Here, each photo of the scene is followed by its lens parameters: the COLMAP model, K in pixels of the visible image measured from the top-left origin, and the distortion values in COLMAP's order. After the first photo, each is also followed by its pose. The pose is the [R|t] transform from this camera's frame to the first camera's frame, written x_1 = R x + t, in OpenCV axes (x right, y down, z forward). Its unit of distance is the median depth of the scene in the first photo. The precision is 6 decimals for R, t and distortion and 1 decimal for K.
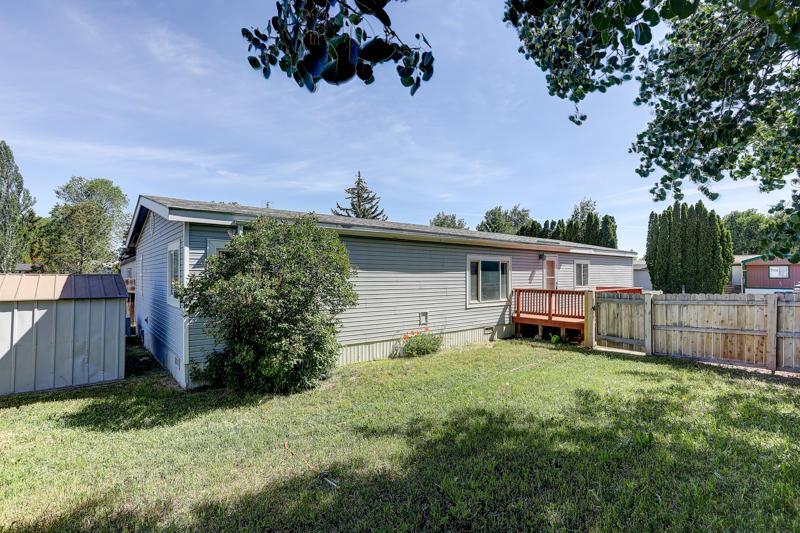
lens RADIAL K [[388.1, 0, 400.0], [0, 388.1, 266.5], [0, 0, 1]] dist [-0.057827, 0.035765]
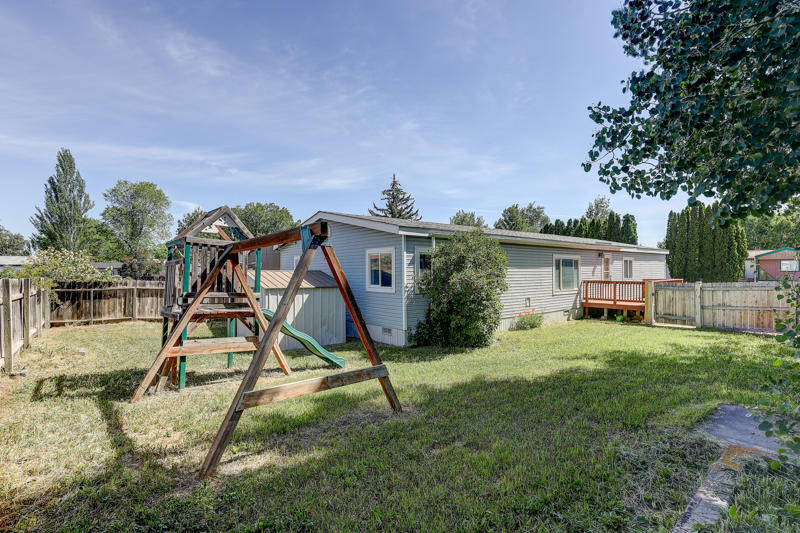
lens RADIAL K [[388.1, 0, 400.0], [0, 388.1, 266.5], [0, 0, 1]] dist [-0.057827, 0.035765]
pose [[0.999927, -0.006134, -0.010422, -0.089993], [0.006238, 0.999931, 0.009998, -0.001349], [0.010360, -0.010062, 0.999896, -0.082489]]
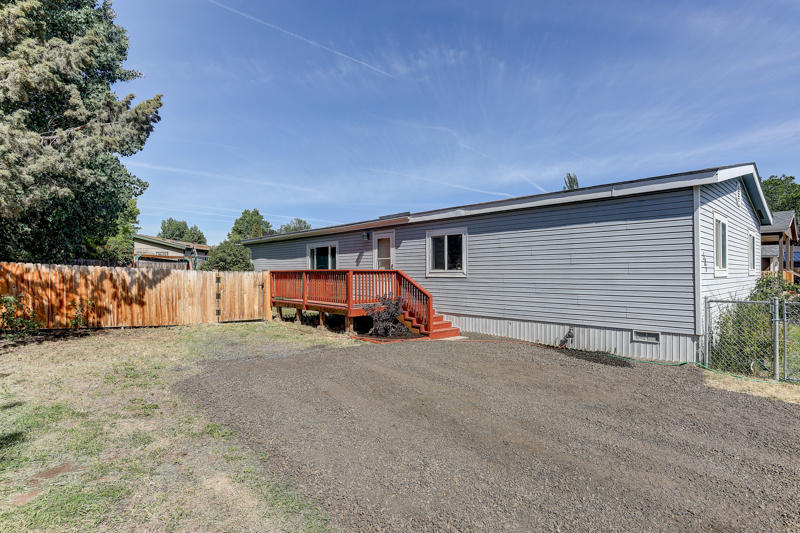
lens RADIAL K [[415.6, 0, 400.0], [0, 415.6, 266.5], [0, 0, 1]] dist [-0.068233, 0.034811]
pose [[0.048470, -0.016430, -0.998689, 0.450851], [0.021328, 0.999654, -0.015410, 0.021105], [0.998597, -0.020553, 0.048804, 0.341746]]
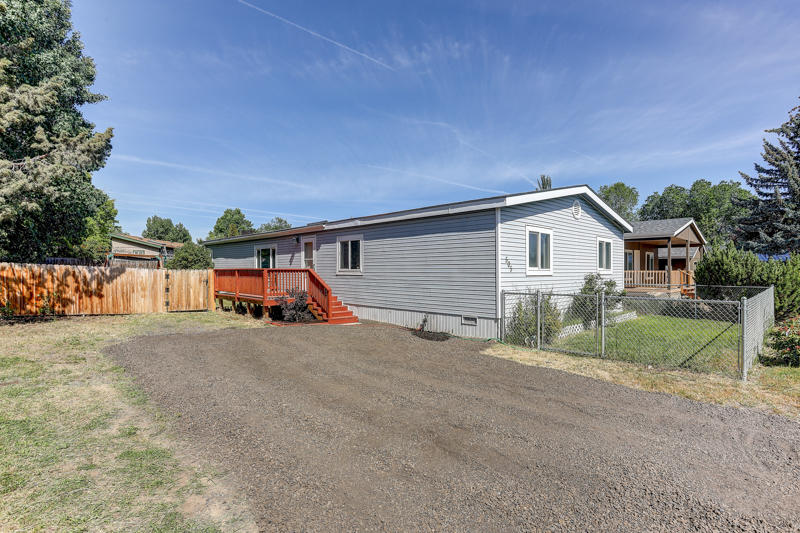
lens RADIAL K [[415.6, 0, 400.0], [0, 415.6, 266.5], [0, 0, 1]] dist [-0.068233, 0.034811]
pose [[0.070055, -0.011407, -0.997478, 0.514906], [0.018244, 0.999782, -0.010152, 0.021900], [0.997376, -0.017487, 0.070248, 0.401134]]
